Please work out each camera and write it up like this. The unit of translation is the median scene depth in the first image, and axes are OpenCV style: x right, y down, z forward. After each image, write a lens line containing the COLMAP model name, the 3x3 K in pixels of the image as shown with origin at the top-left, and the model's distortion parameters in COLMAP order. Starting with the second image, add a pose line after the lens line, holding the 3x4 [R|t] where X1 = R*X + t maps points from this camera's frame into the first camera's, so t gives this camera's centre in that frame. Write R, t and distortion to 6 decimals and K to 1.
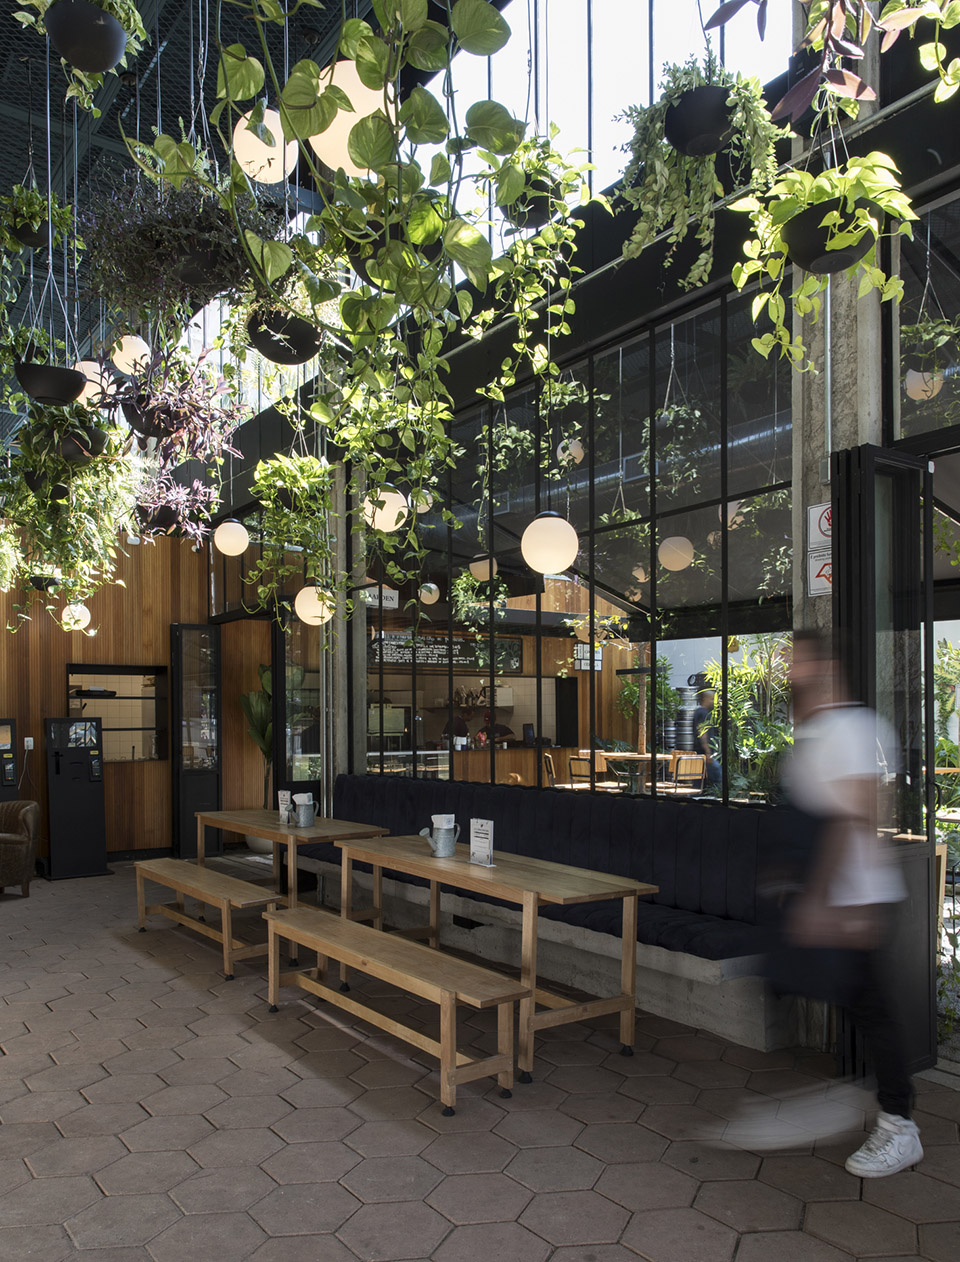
lens RADIAL K [[975.7, 0, 481.2], [0, 975.7, 636.5], [0, 0, 1]] dist [-0.015260, -0.003882]
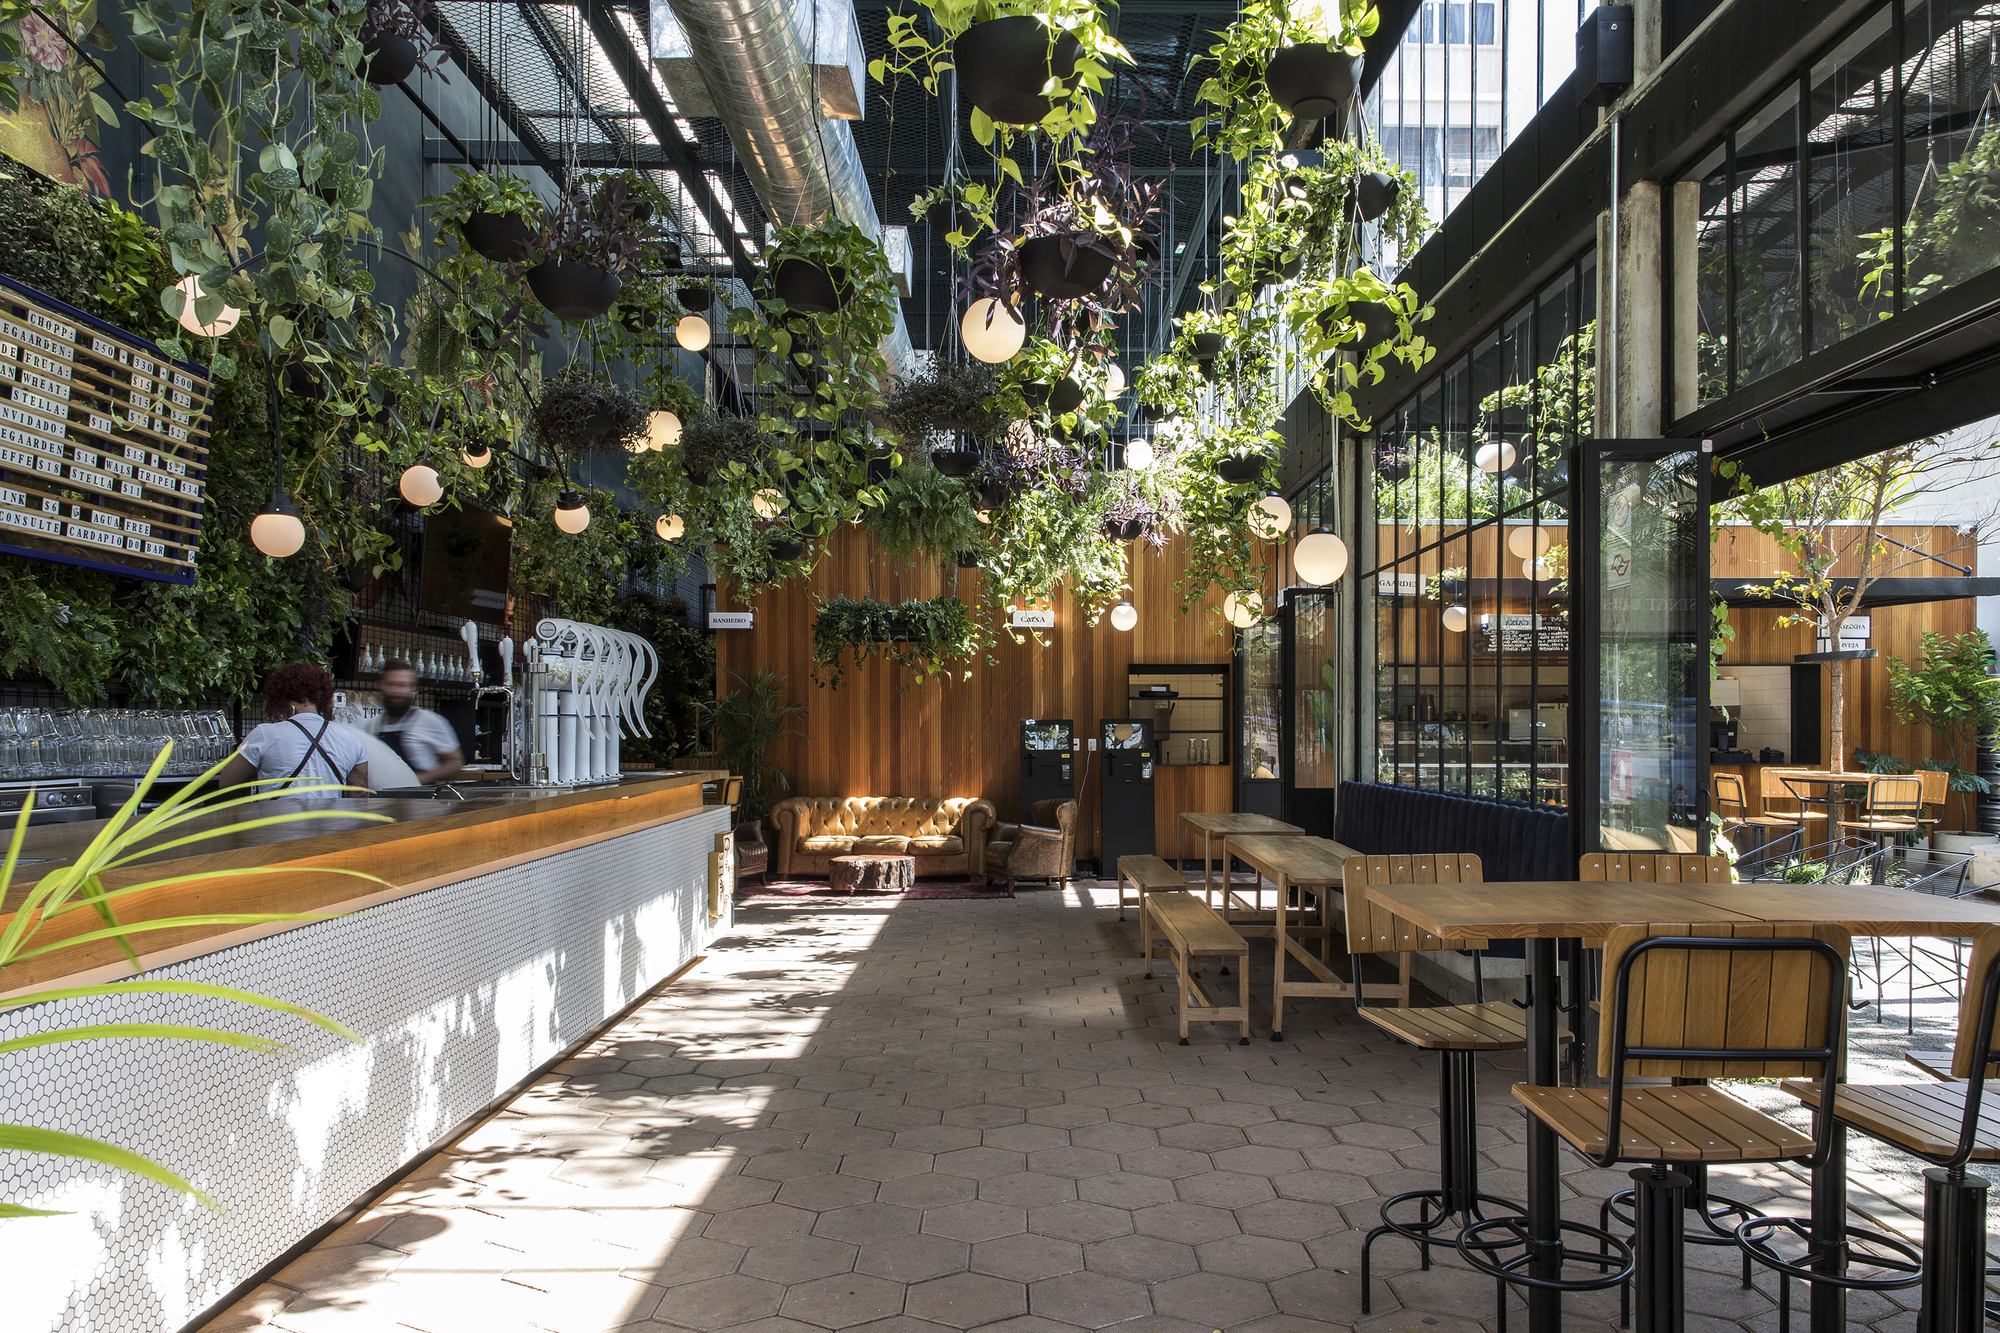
lens RADIAL K [[1359.6, 0, 1012.0], [0, 1359.6, 730.8], [0, 0, 1]] dist [-0.000931, -0.000343]
pose [[0.812205, 0.008714, -0.583307, 0.344528], [0.044887, 0.995991, 0.077380, -0.019253], [0.581643, -0.089031, 0.808557, -0.208842]]
